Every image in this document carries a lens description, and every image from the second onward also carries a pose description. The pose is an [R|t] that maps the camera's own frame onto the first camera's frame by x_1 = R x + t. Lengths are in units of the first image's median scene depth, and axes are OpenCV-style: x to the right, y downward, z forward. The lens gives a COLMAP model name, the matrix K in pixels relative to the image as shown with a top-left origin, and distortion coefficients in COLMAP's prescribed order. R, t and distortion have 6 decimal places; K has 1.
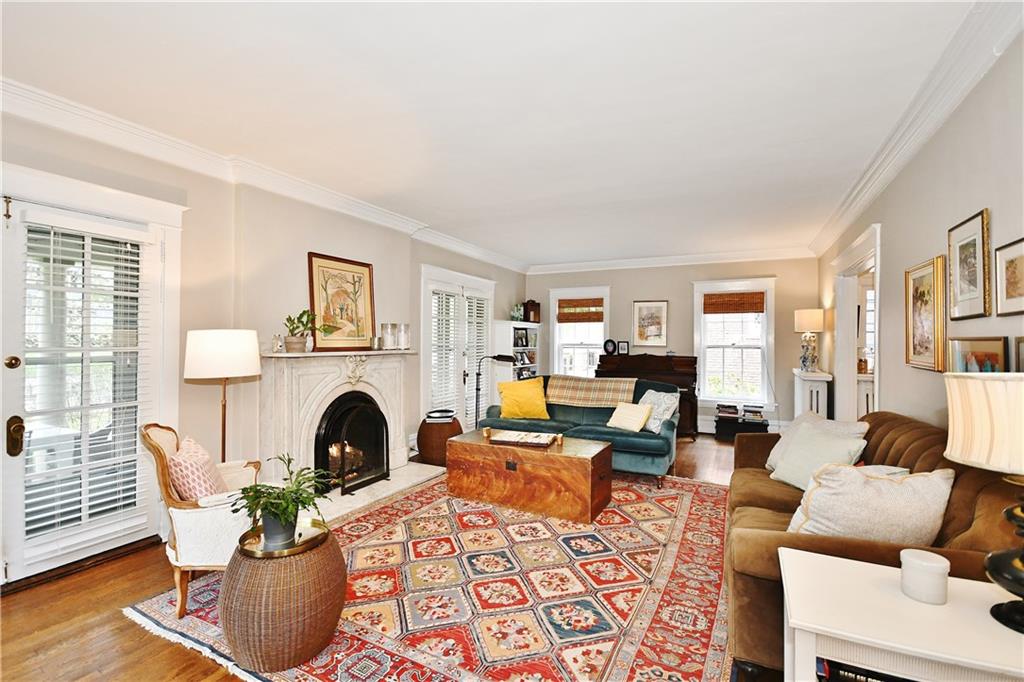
lens RADIAL K [[461.2, 0, 505.5], [0, 461.2, 336.4], [0, 0, 1]] dist [0.000368, -0.002668]
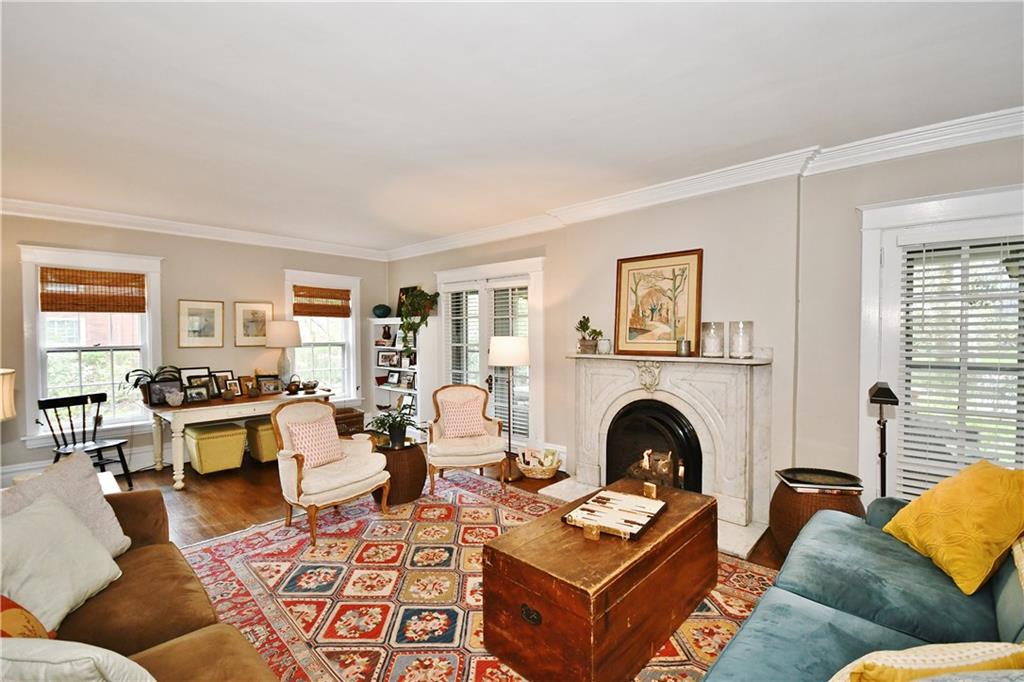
lens RADIAL K [[461.2, 0, 504.9], [0, 461.2, 344.3], [0, 0, 1]] dist [0.000368, -0.002668]
pose [[-0.287802, 0.020969, -0.957460, 0.899661], [0.009820, 0.999772, 0.018944, -0.015470], [0.957639, -0.003950, -0.287943, 1.426960]]
